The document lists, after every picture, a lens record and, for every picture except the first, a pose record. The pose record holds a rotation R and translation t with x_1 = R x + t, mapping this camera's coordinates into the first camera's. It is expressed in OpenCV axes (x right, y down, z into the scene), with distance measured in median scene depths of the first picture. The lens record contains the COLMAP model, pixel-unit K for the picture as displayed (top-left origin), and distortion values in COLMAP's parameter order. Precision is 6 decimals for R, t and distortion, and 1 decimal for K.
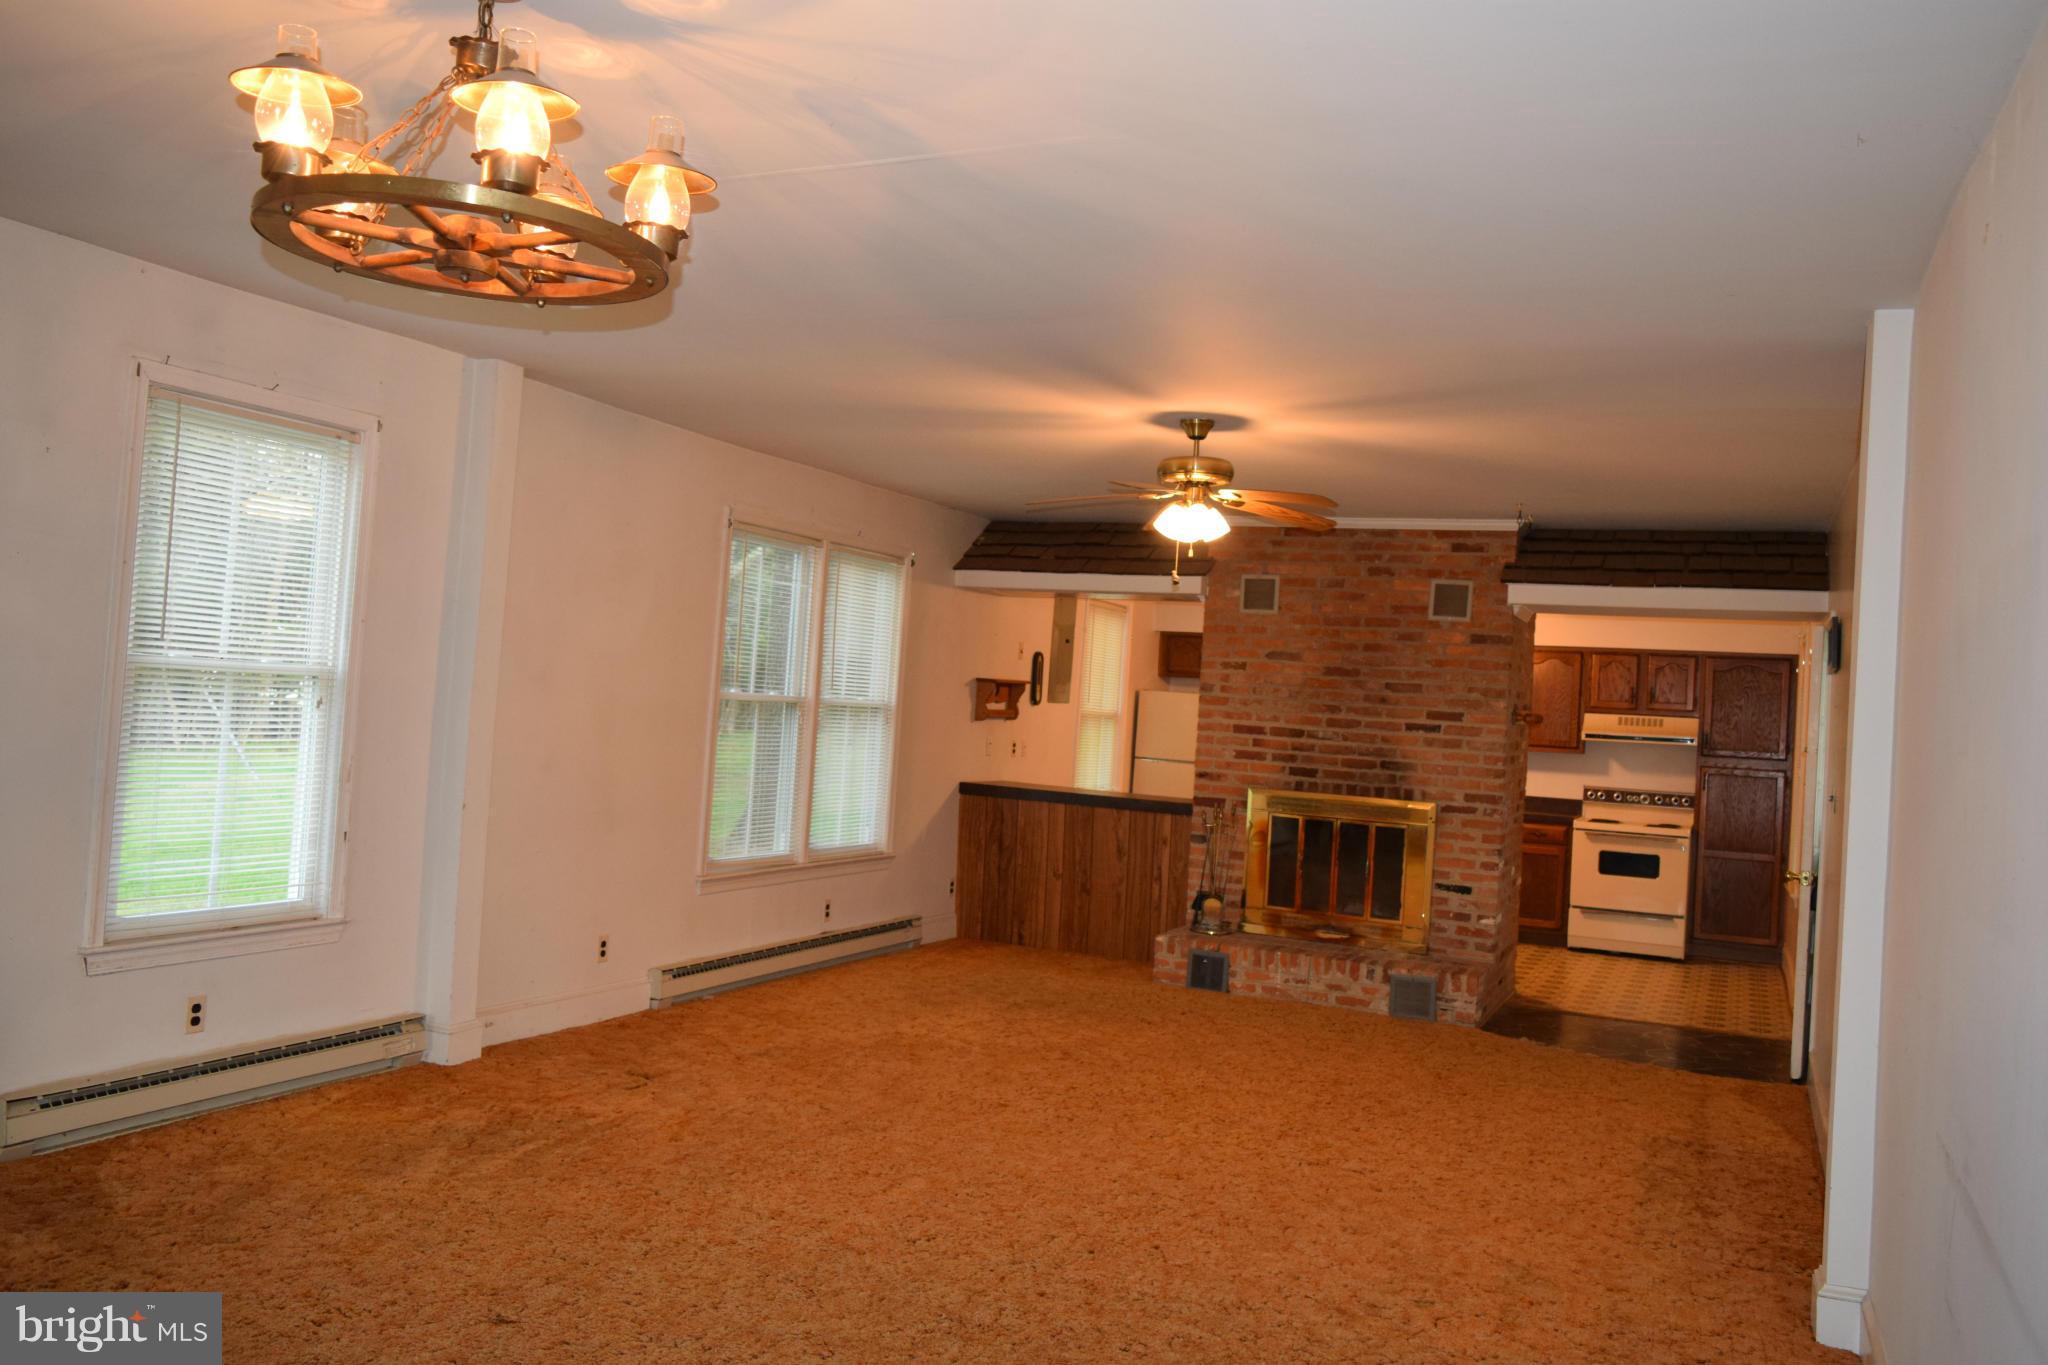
lens RADIAL K [[1611.0, 0, 1020.3], [0, 1611.0, 673.5], [0, 0, 1]] dist [-0.016640, 0.009995]
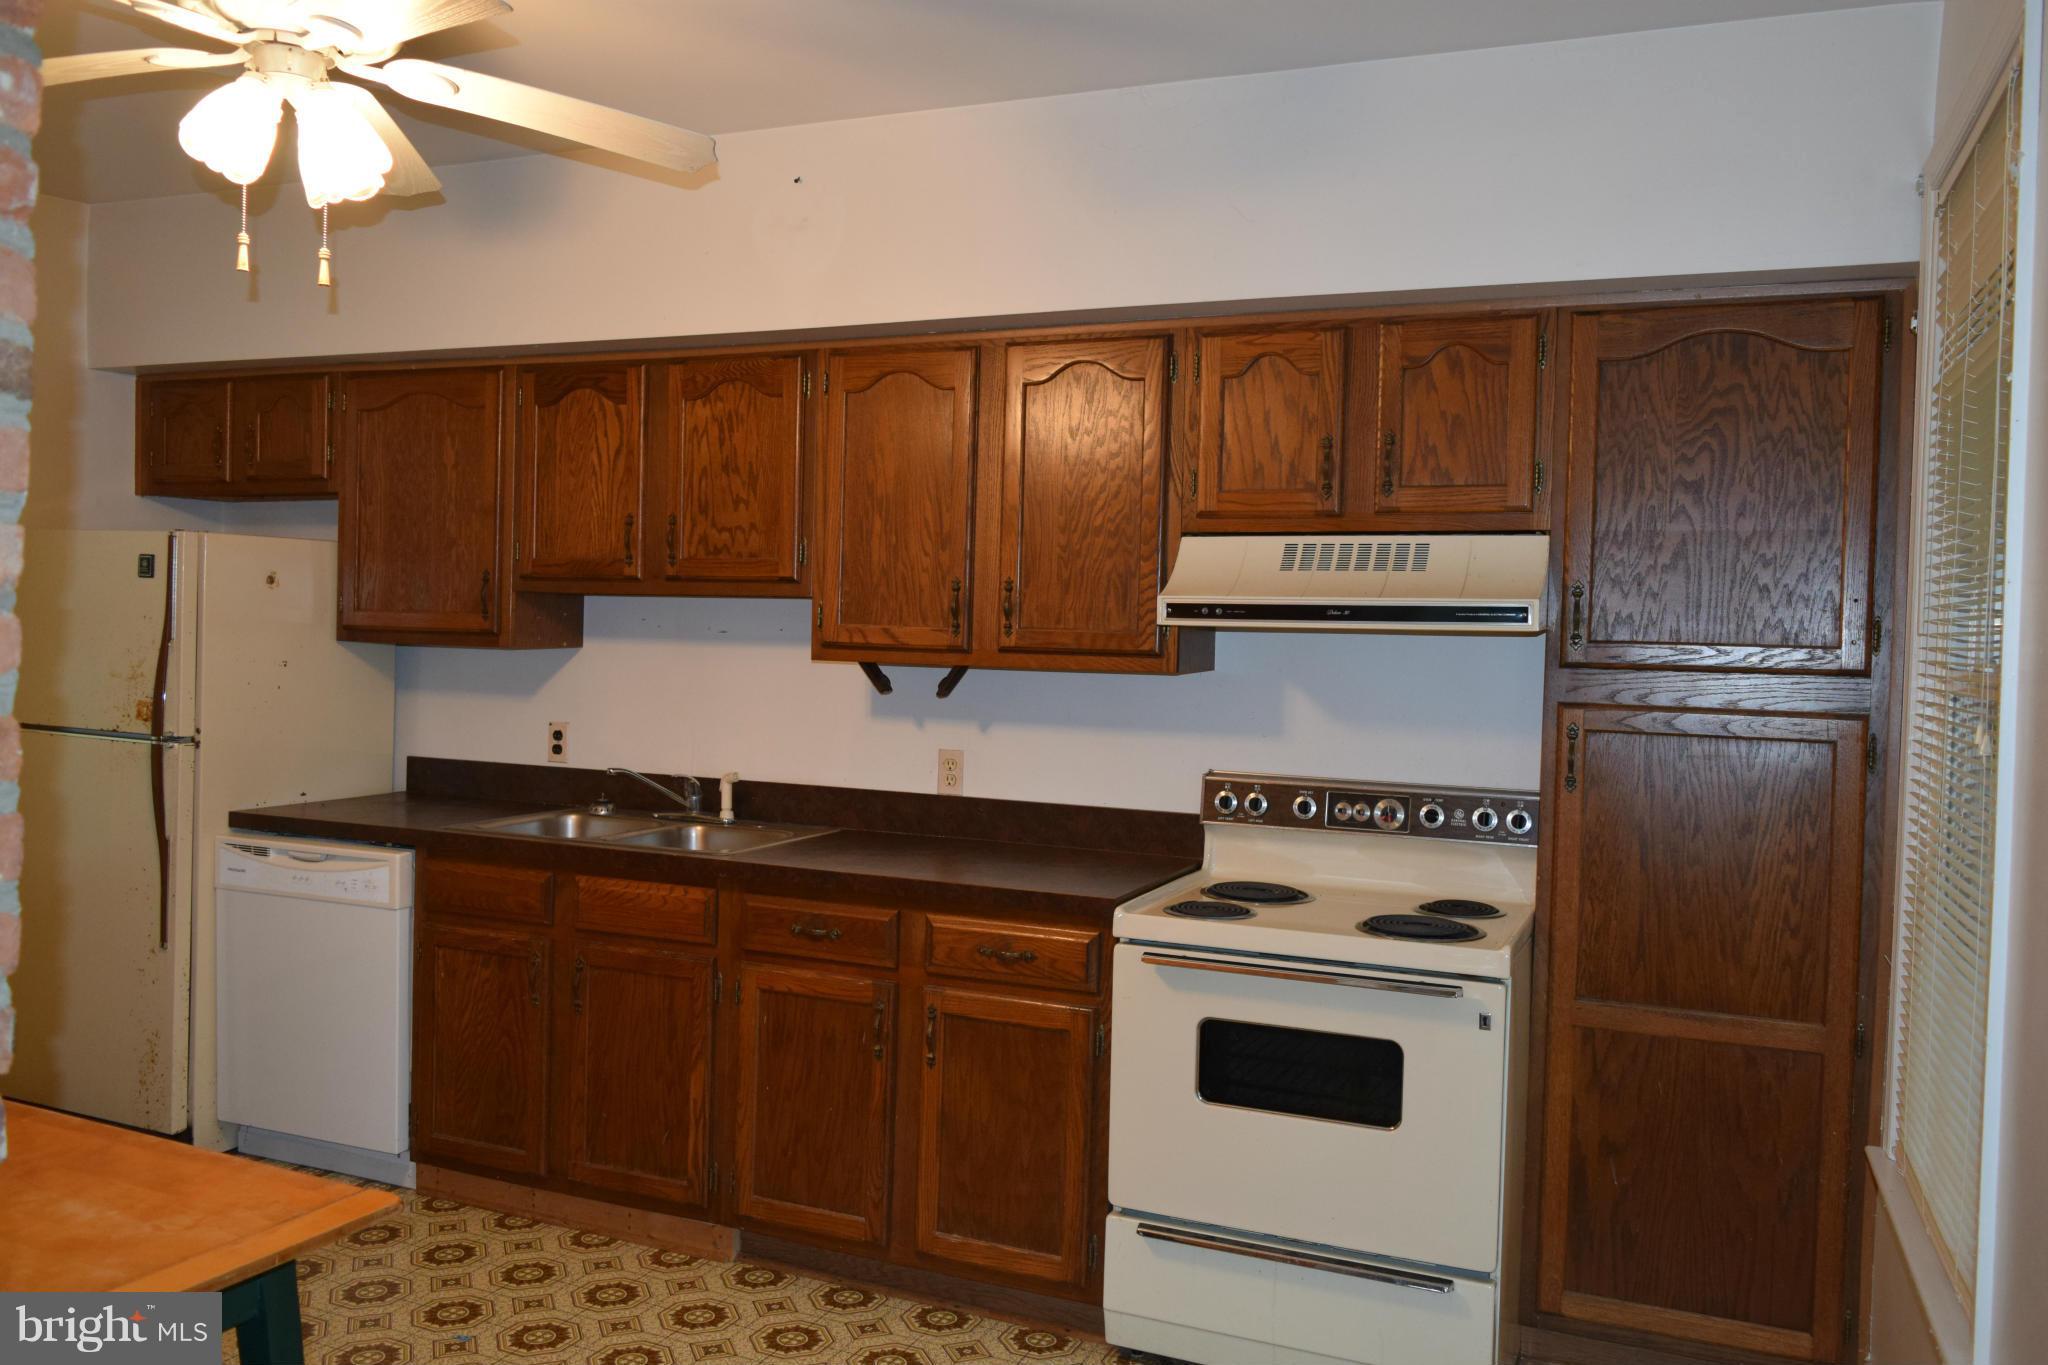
lens RADIAL K [[1611.0, 0, 1019.7], [0, 1611.0, 668.7], [0, 0, 1]] dist [-0.016640, 0.009995]
pose [[0.999329, -0.034139, 0.013292, 0.407991], [0.033417, 0.998129, 0.051198, 0.042532], [-0.015015, -0.050719, 0.998600, 0.902382]]
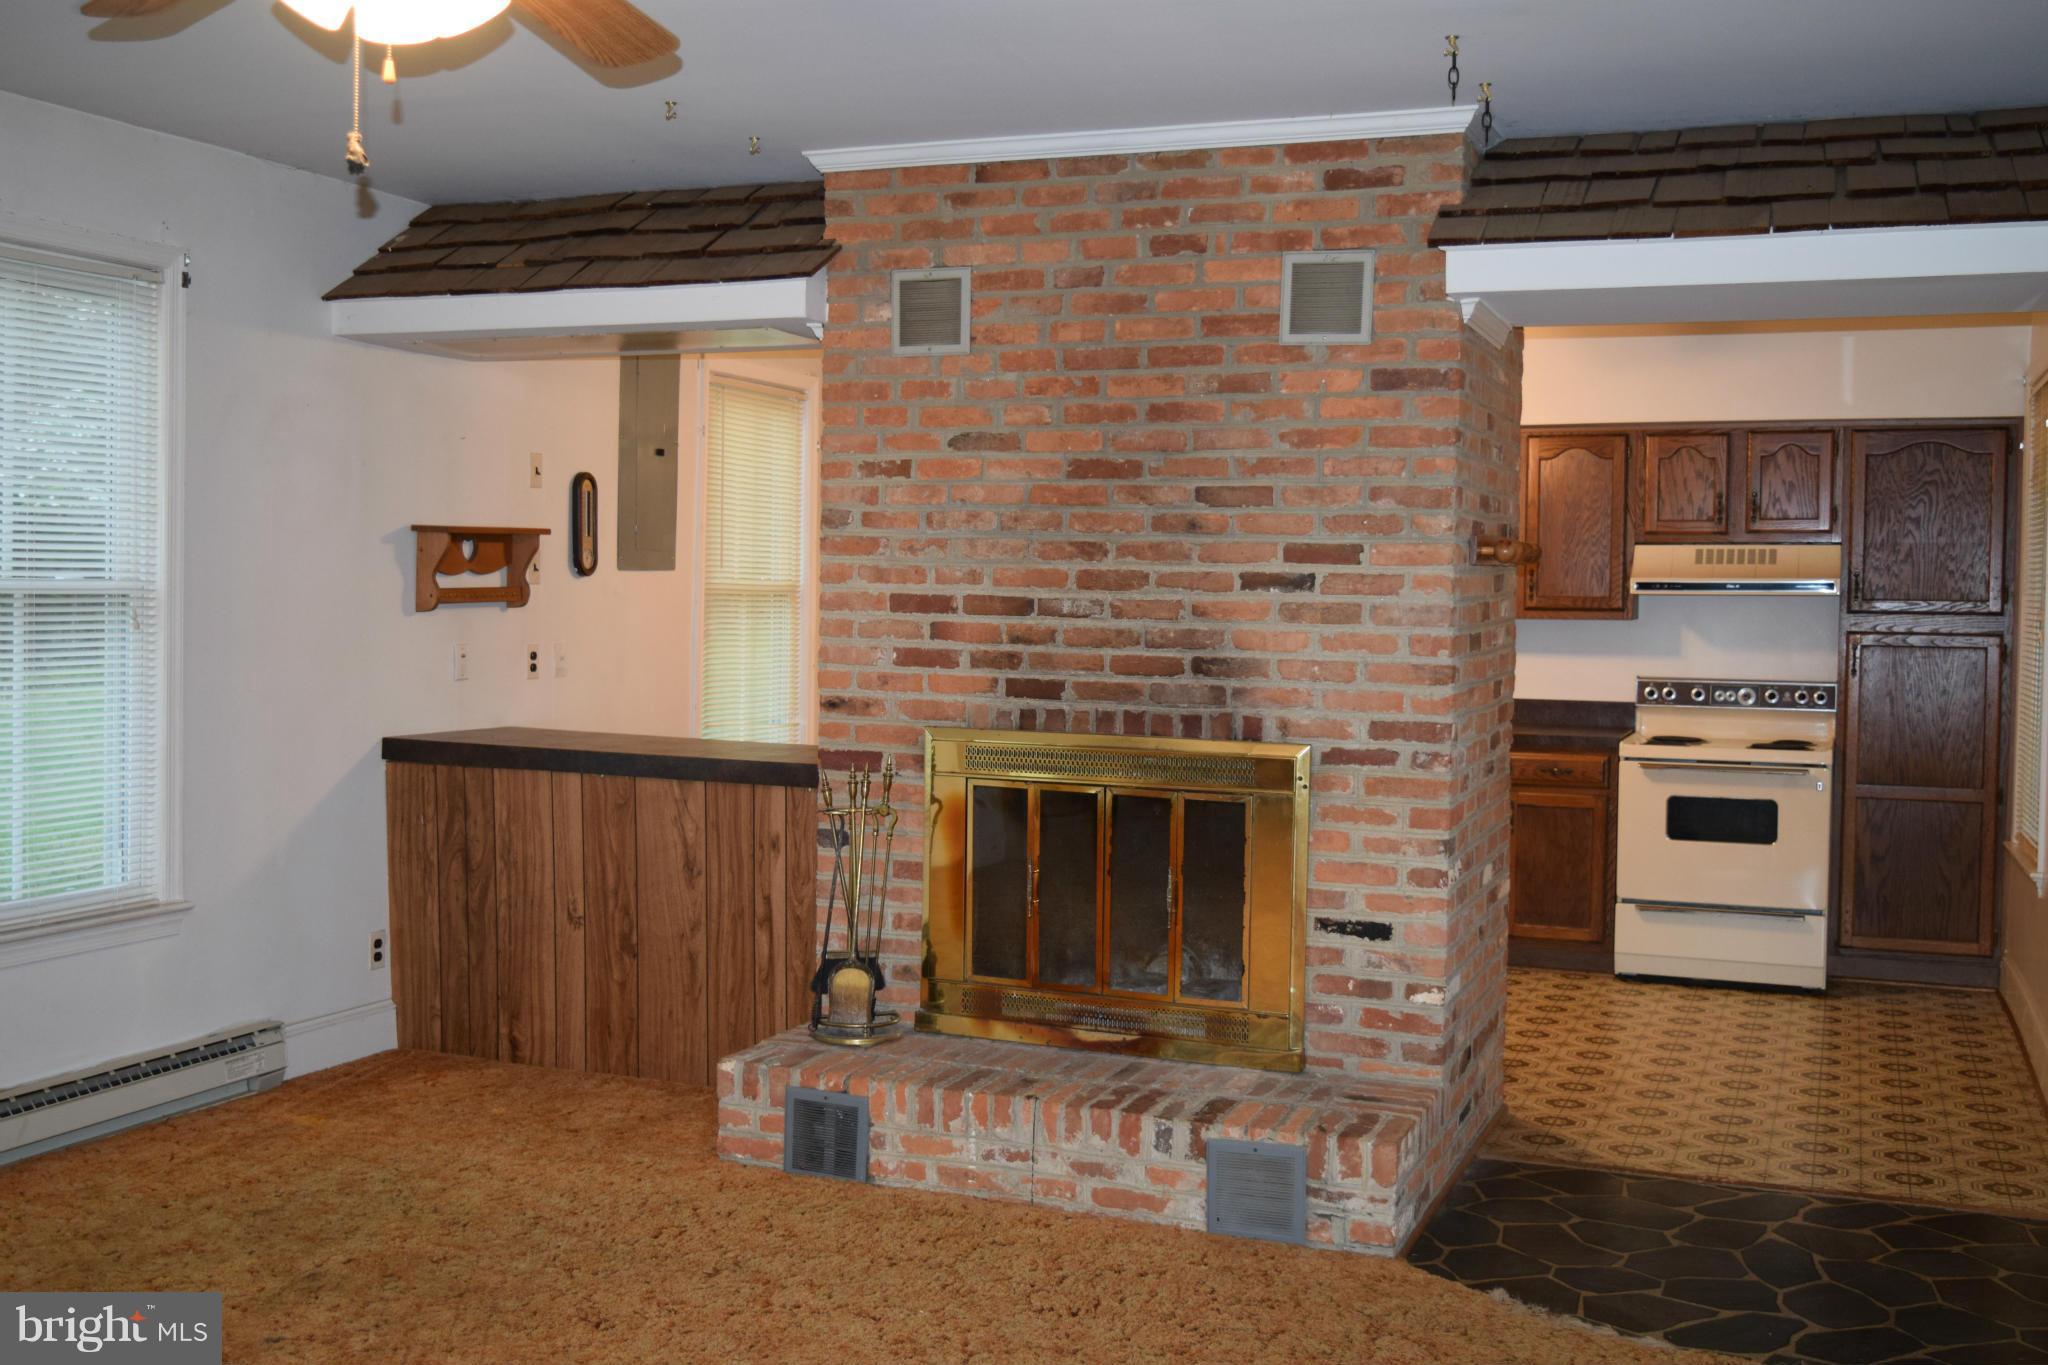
lens RADIAL K [[2074.6, 0, 1019.8], [0, 2074.6, 672.9], [0, 0, 1]] dist [-0.031646, 0.000000]
pose [[0.998057, -0.048298, 0.039365, 0.145084], [0.045747, 0.996946, 0.063290, 0.017986], [-0.042302, -0.061366, 0.997219, 0.393296]]
